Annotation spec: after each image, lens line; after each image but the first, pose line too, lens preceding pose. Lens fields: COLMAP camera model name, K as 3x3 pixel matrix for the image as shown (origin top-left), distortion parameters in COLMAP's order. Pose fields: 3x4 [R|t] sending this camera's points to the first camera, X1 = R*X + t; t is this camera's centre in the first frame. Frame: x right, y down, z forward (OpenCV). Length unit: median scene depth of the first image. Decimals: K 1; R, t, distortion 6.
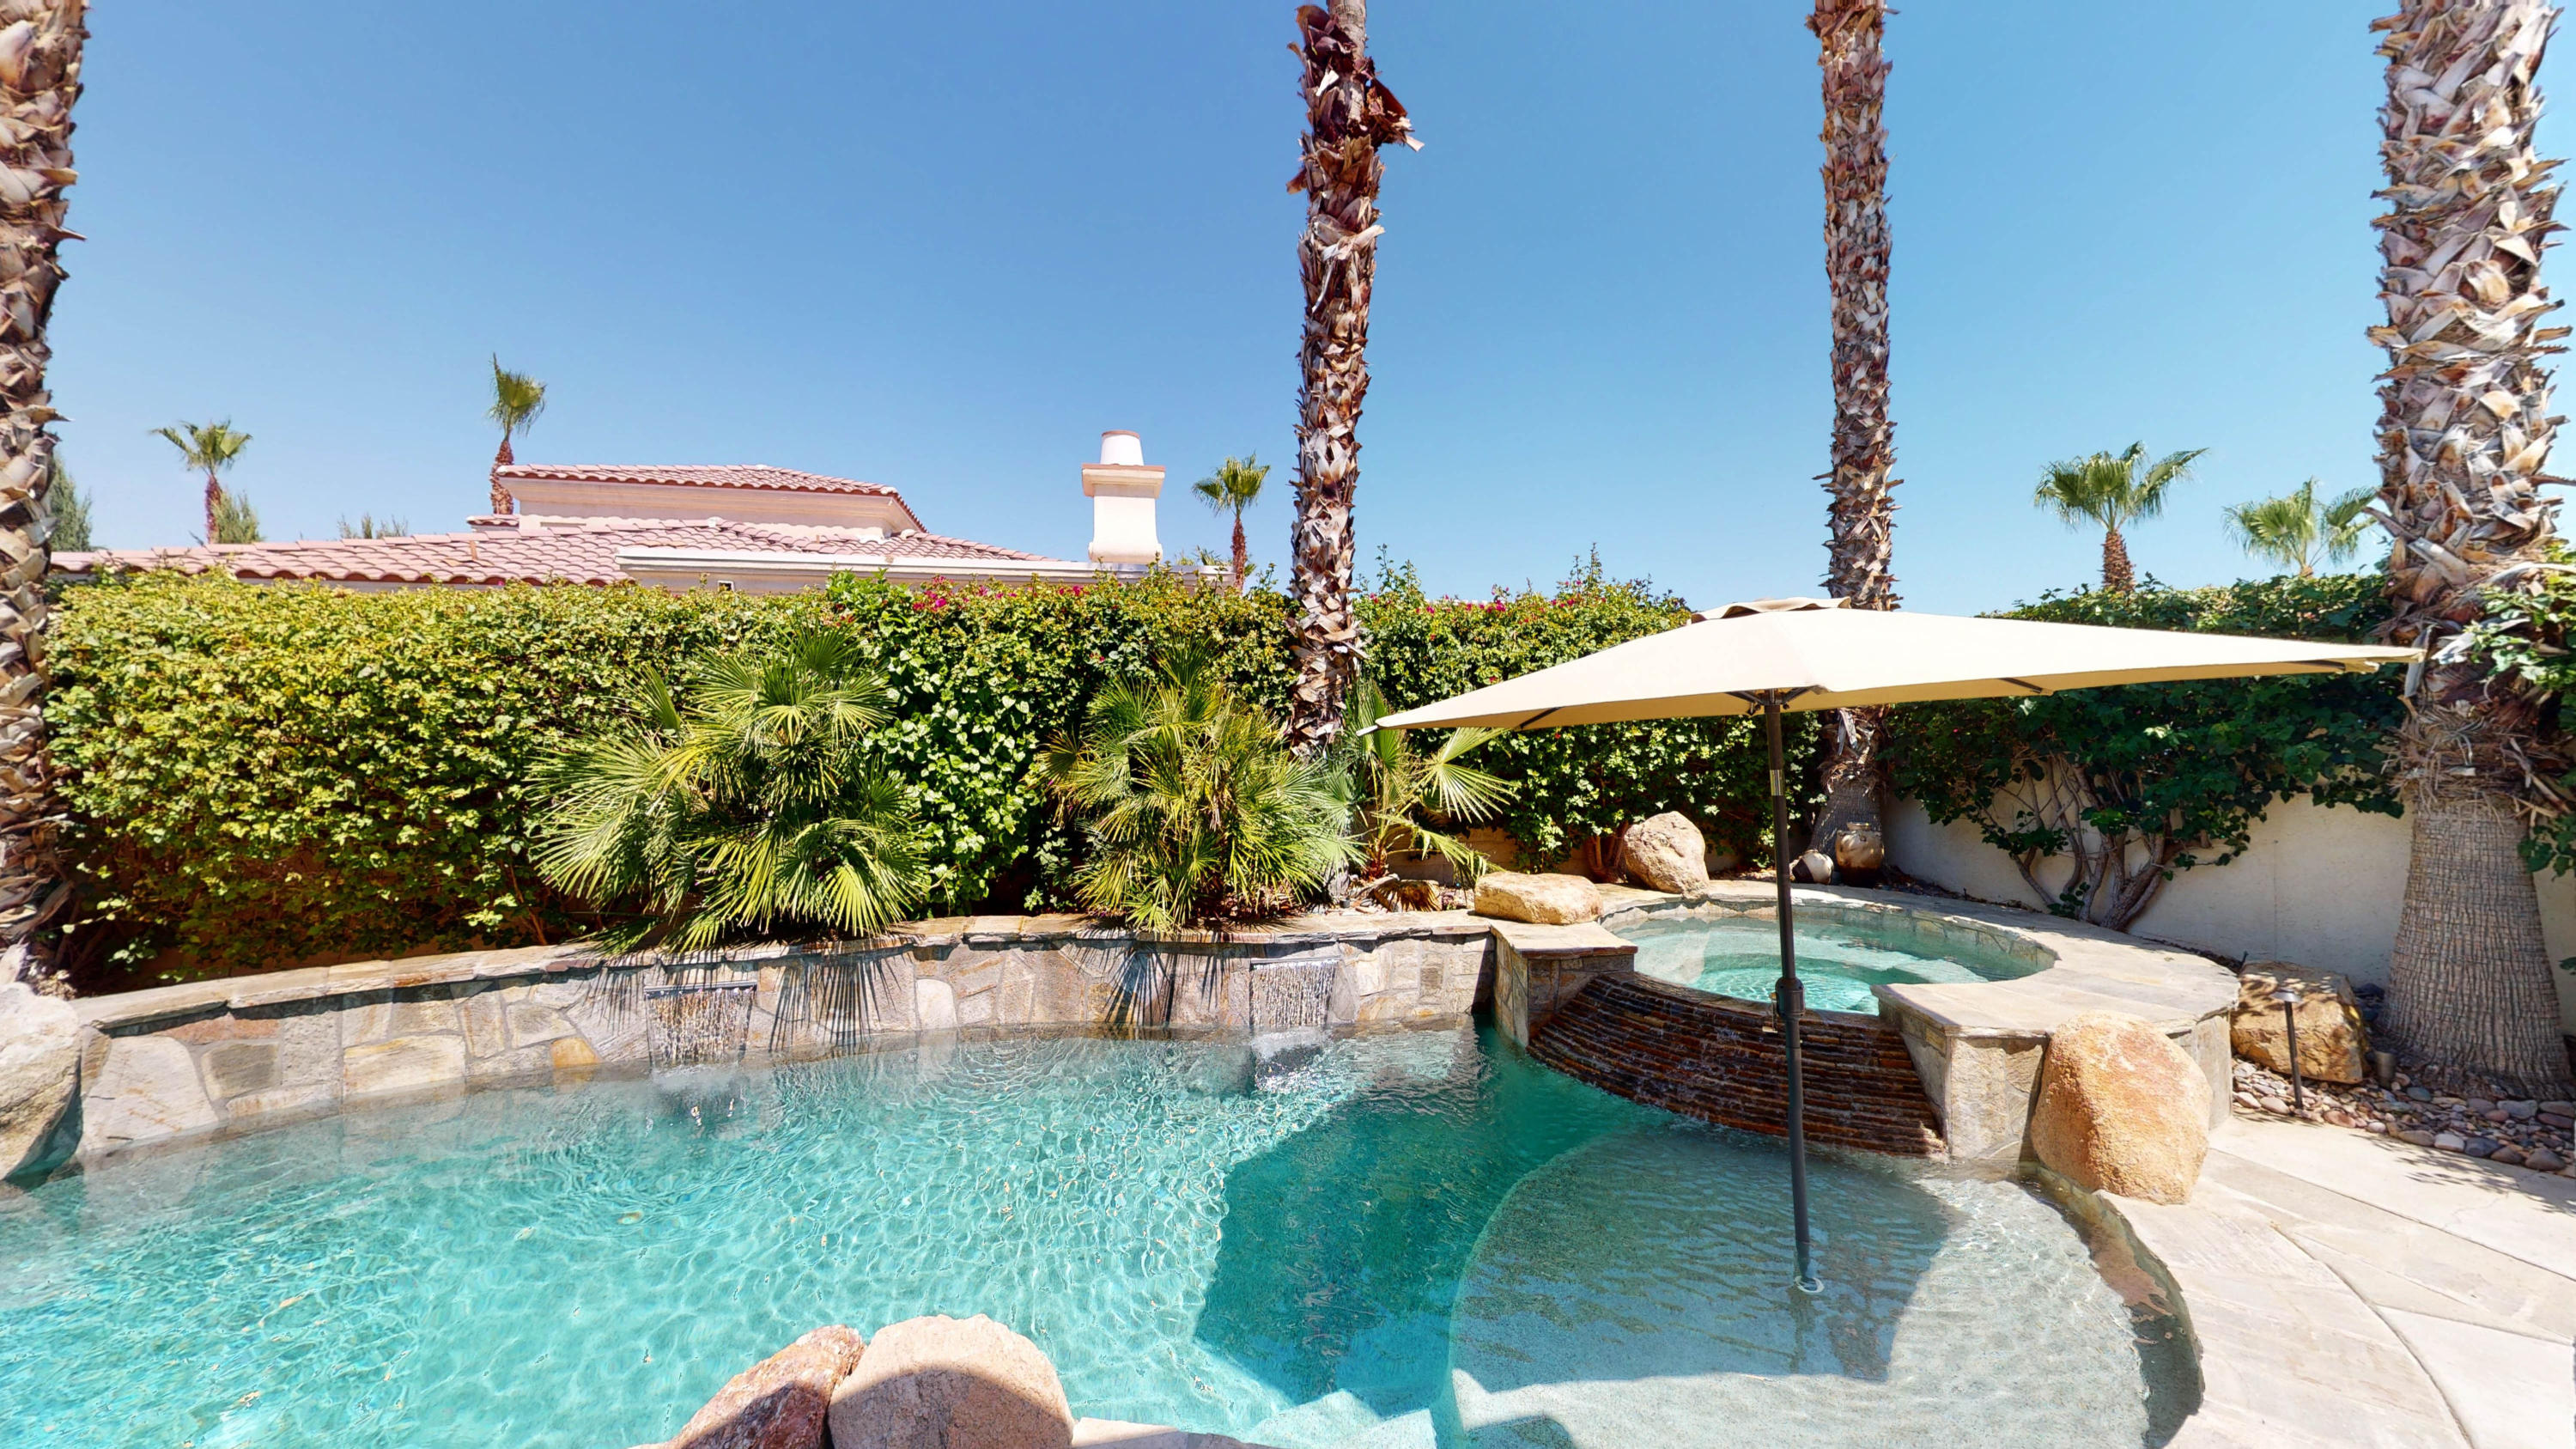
lens RADIAL K [[933.4, 0, 1279.8], [0, 933.4, 731.7], [0, 0, 1]] dist [0.001732, -0.001519]
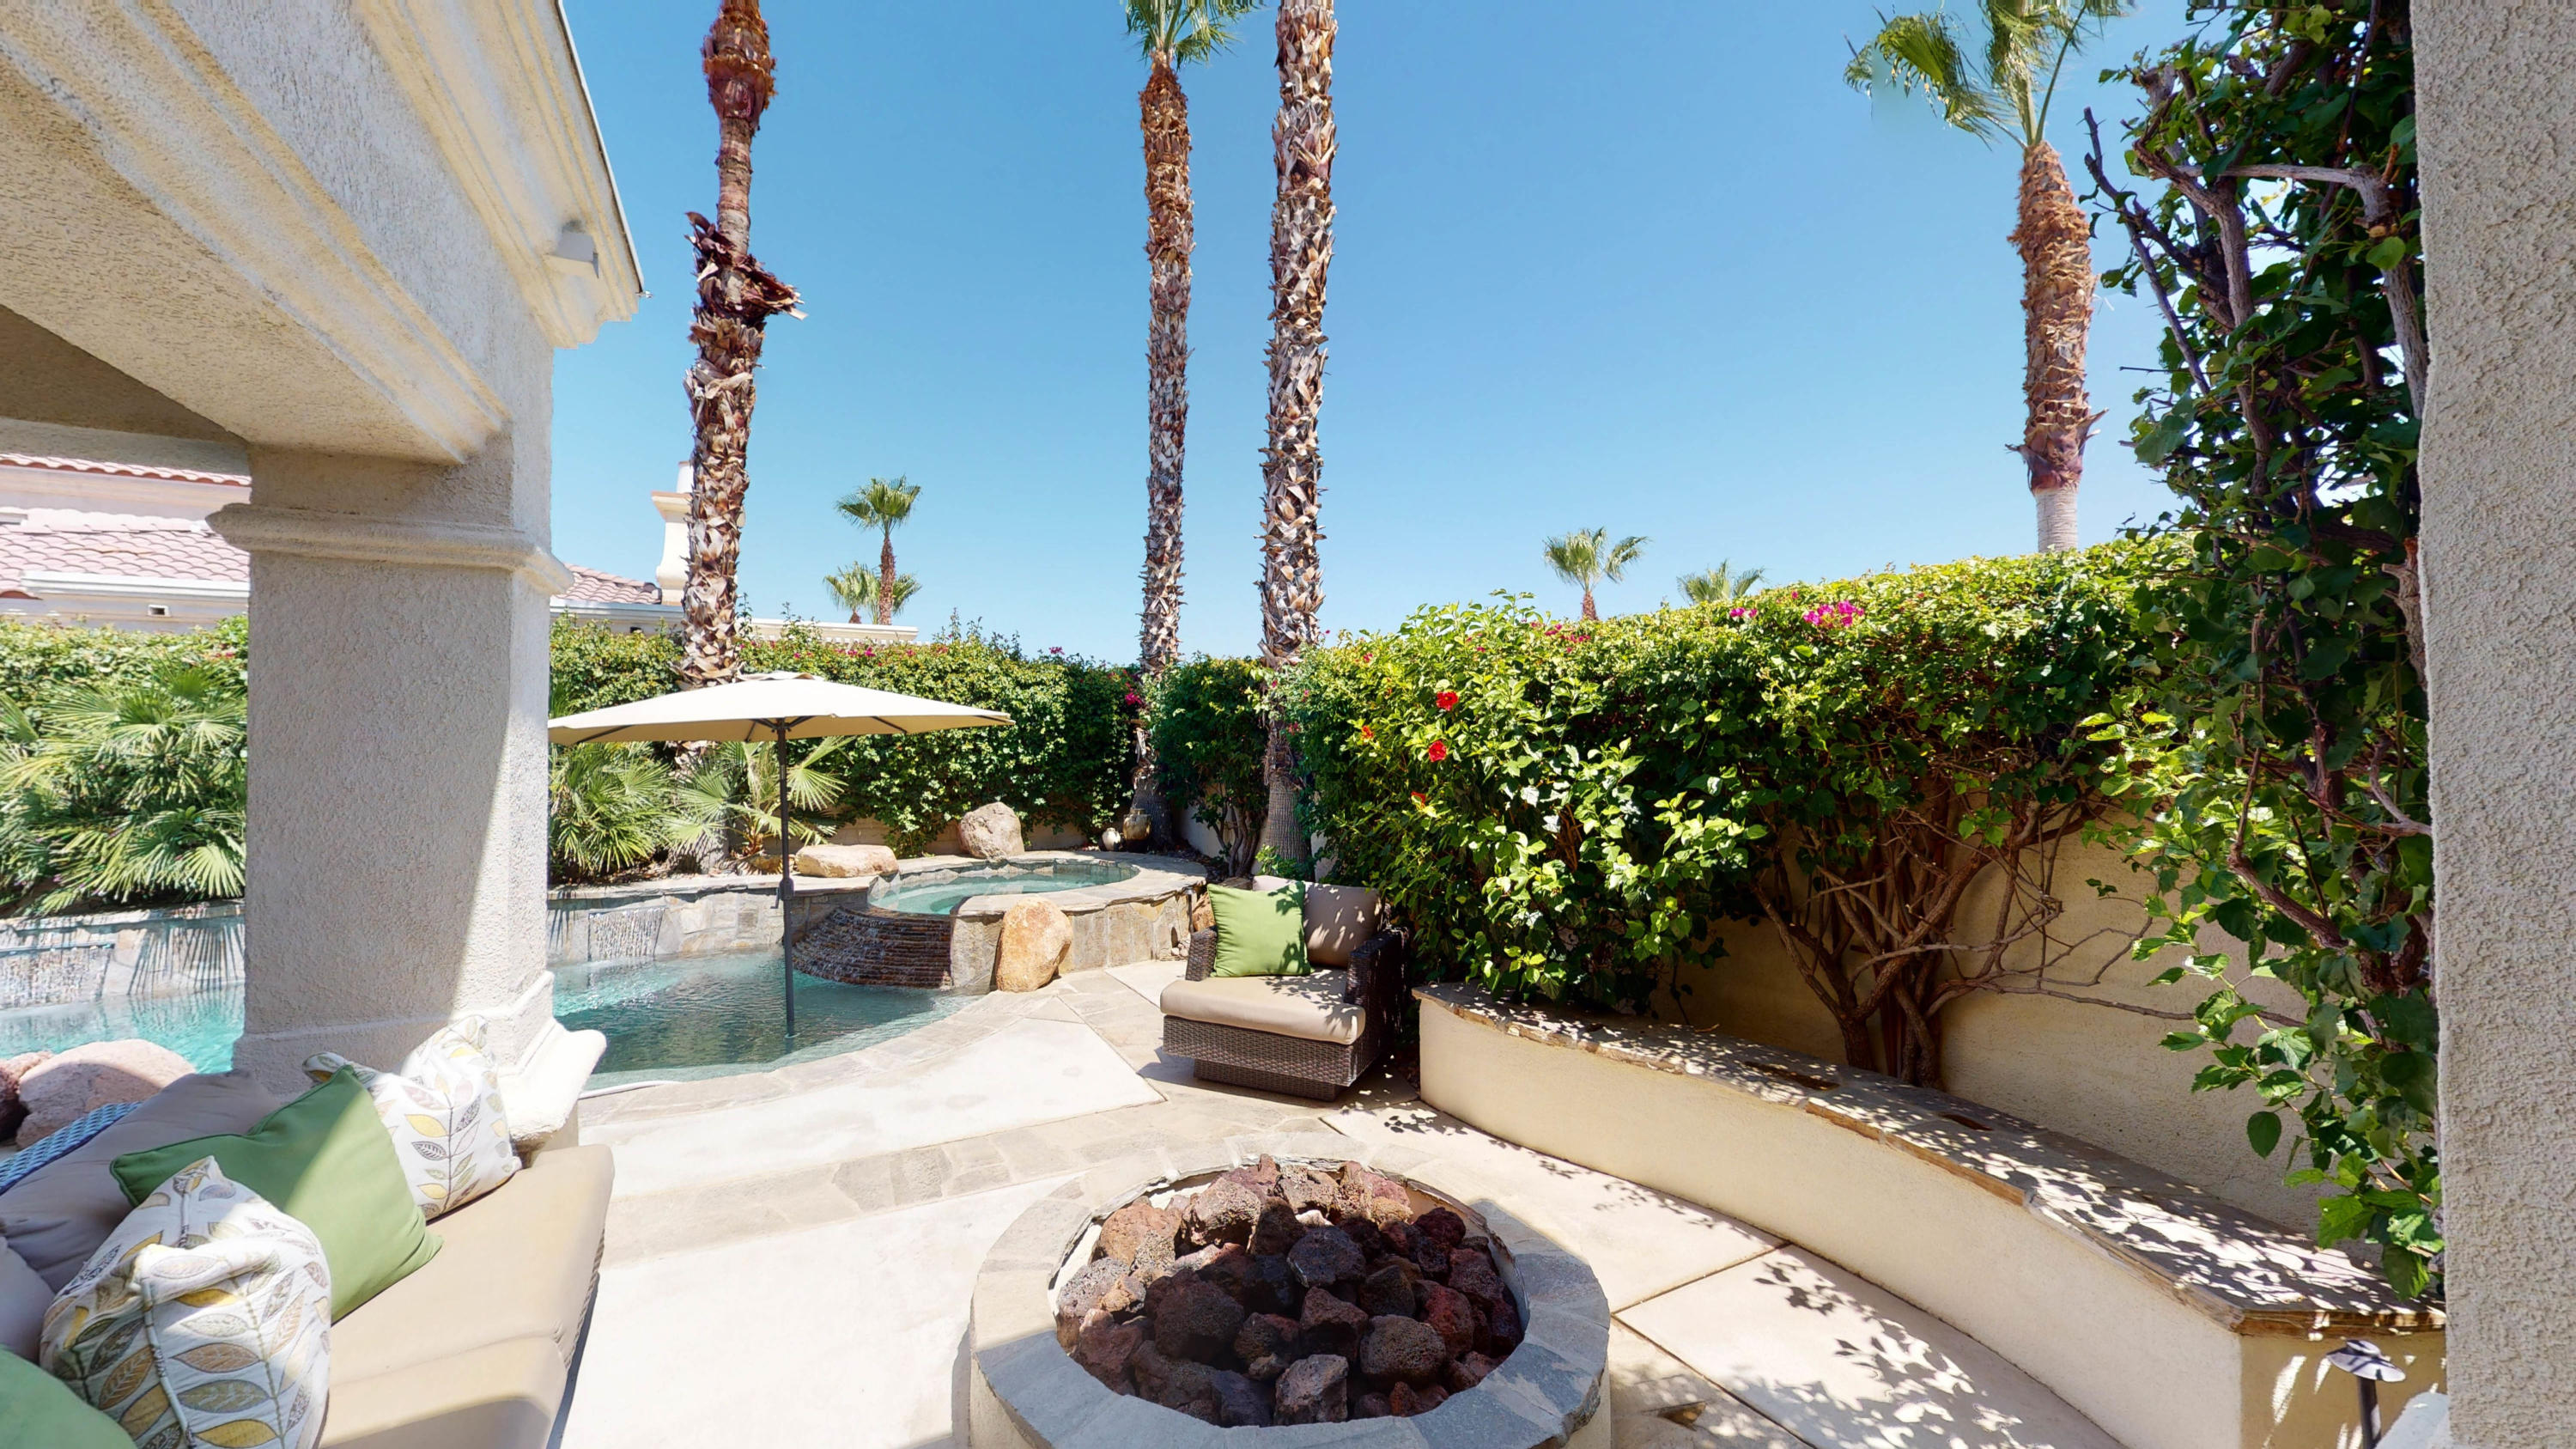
lens RADIAL K [[933.4, 0, 1279.8], [0, 933.4, 731.7], [0, 0, 1]] dist [0.001732, -0.001519]
pose [[0.962972, 0.004271, 0.269569, 0.492542], [-0.000026, 0.999876, -0.015749, 0.001302], [-0.269603, 0.015158, 0.962852, -0.517486]]
